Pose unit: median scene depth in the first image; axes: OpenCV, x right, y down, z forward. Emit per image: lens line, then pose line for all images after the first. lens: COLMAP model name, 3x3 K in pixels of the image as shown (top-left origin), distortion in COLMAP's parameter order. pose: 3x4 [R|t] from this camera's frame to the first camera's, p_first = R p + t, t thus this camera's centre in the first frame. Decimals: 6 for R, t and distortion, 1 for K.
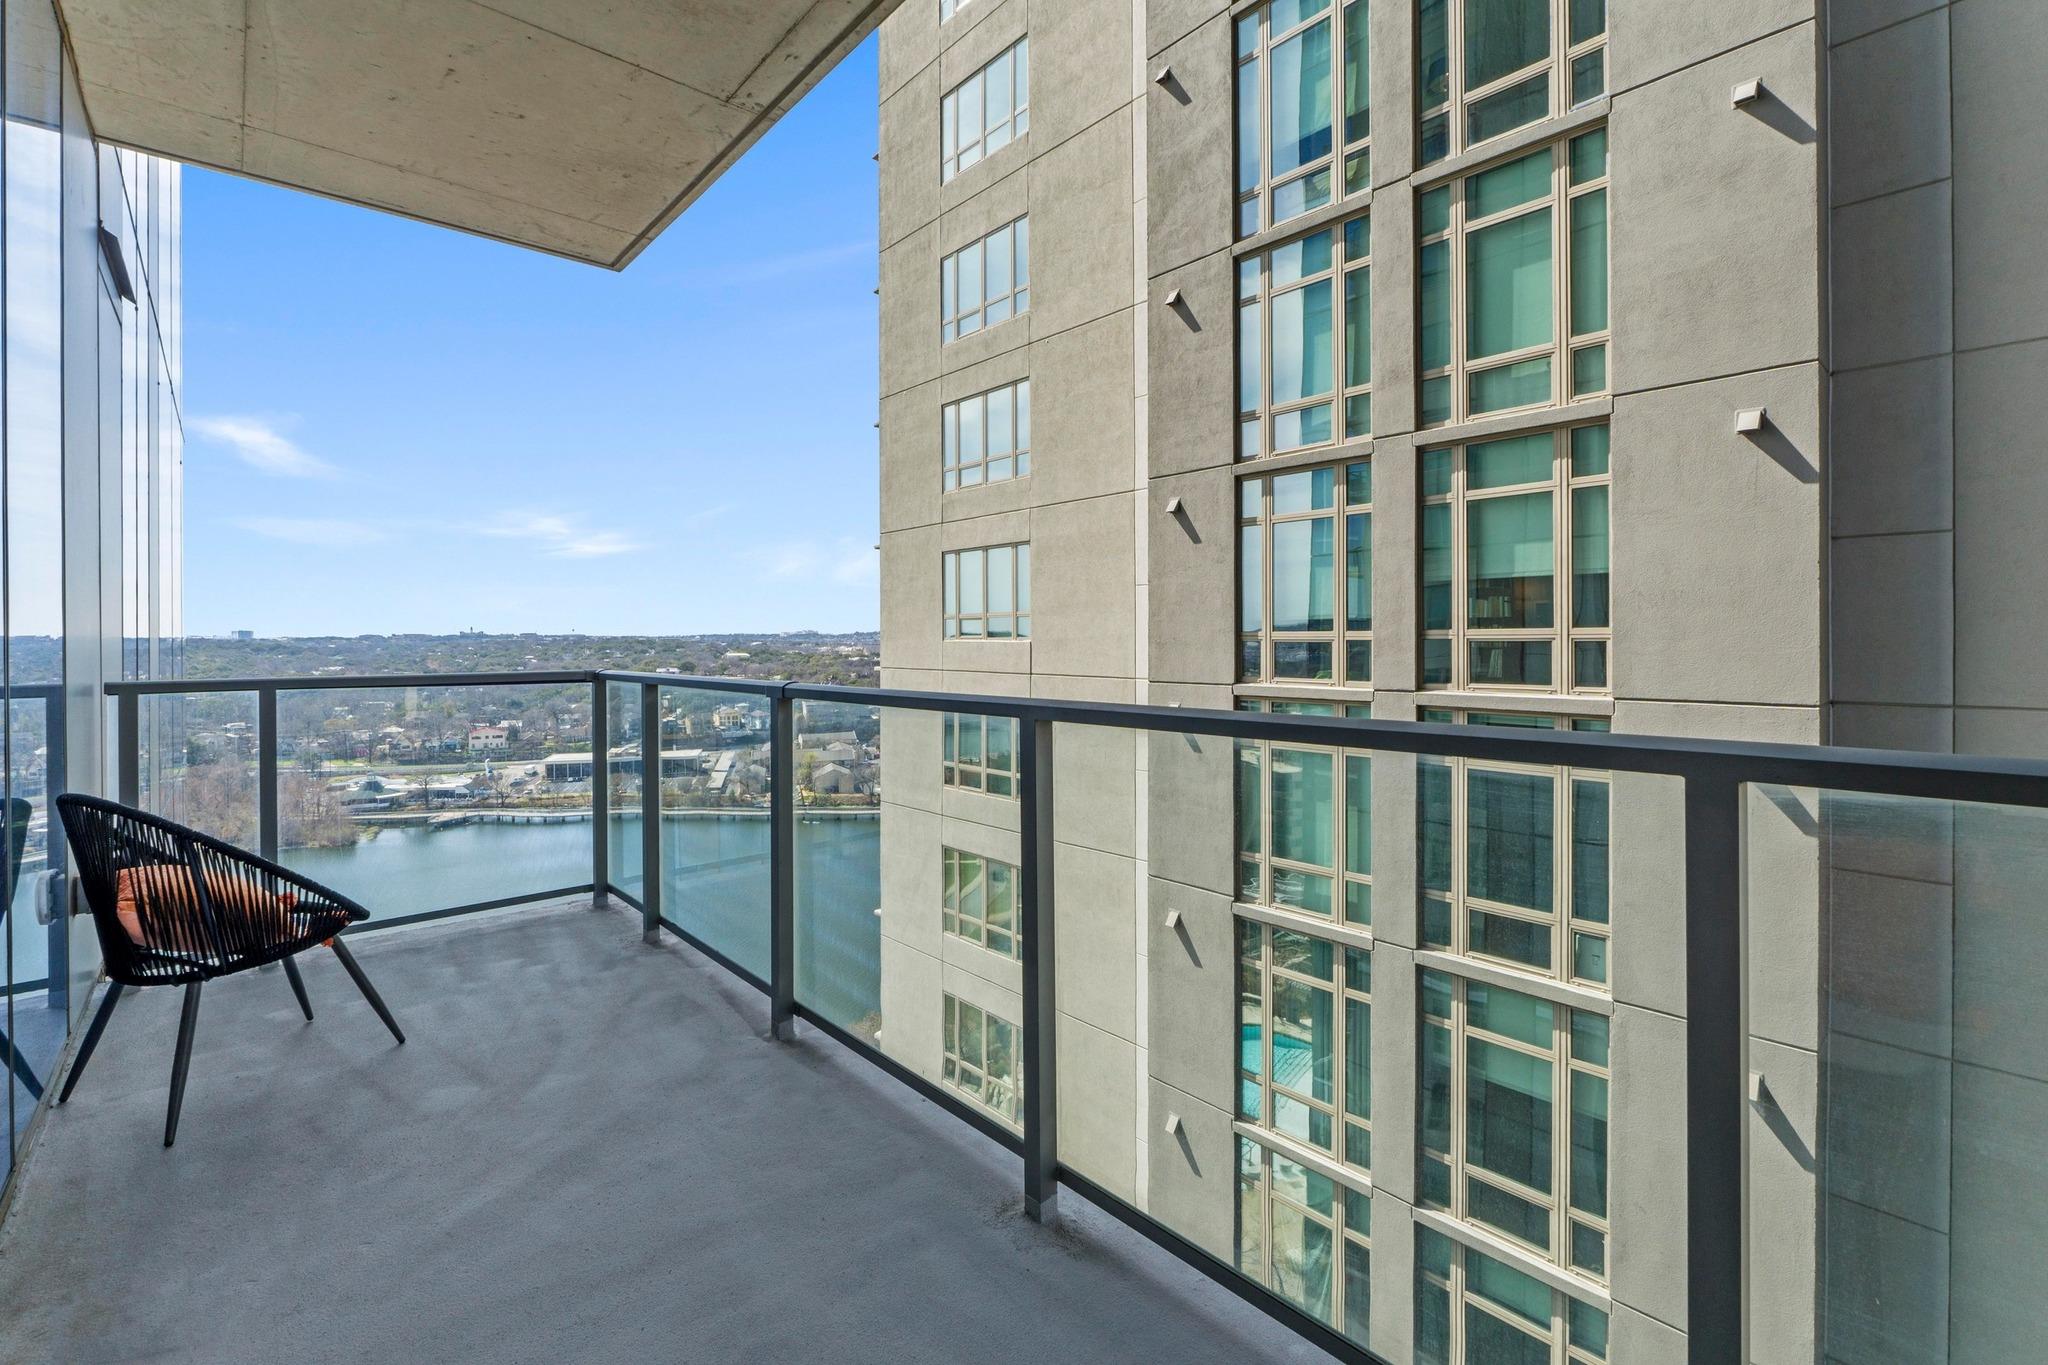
lens RADIAL K [[896.0, 0, 1028.2], [0, 896.0, 634.8], [0, 0, 1]] dist [-0.003219, -0.000252]
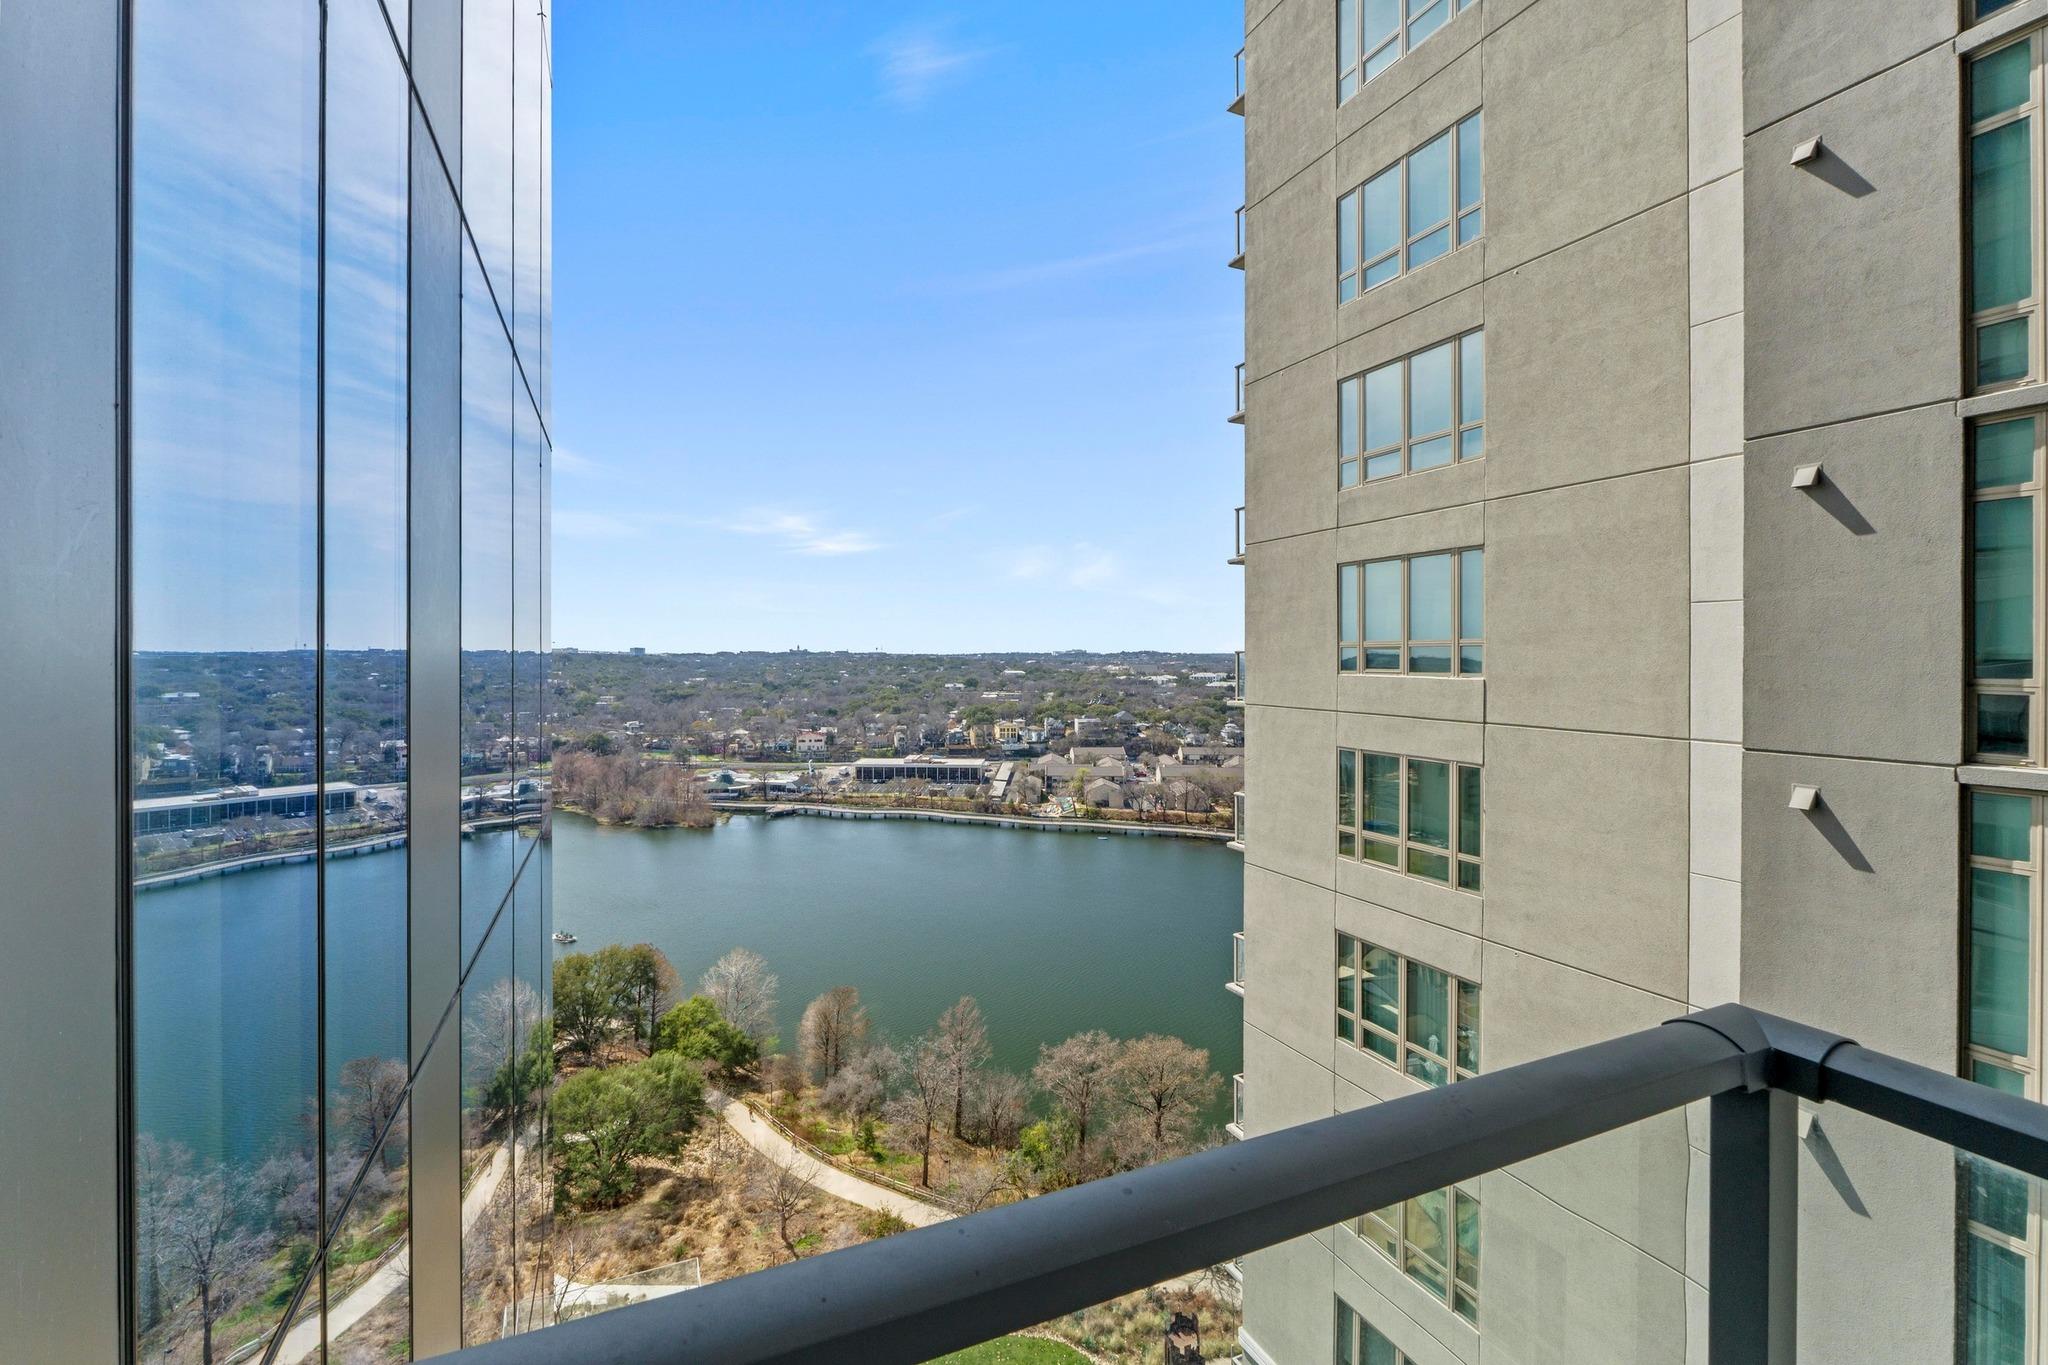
lens RADIAL K [[875.4, 0, 1018.4], [0, 875.4, 659.9], [0, 0, 1]] dist [-0.002031, -0.000534]
pose [[0.952171, 0.008856, -0.305438, -0.140222], [-0.007078, 0.999951, 0.006930, -0.010900], [0.305484, -0.004436, 0.952187, 0.182024]]
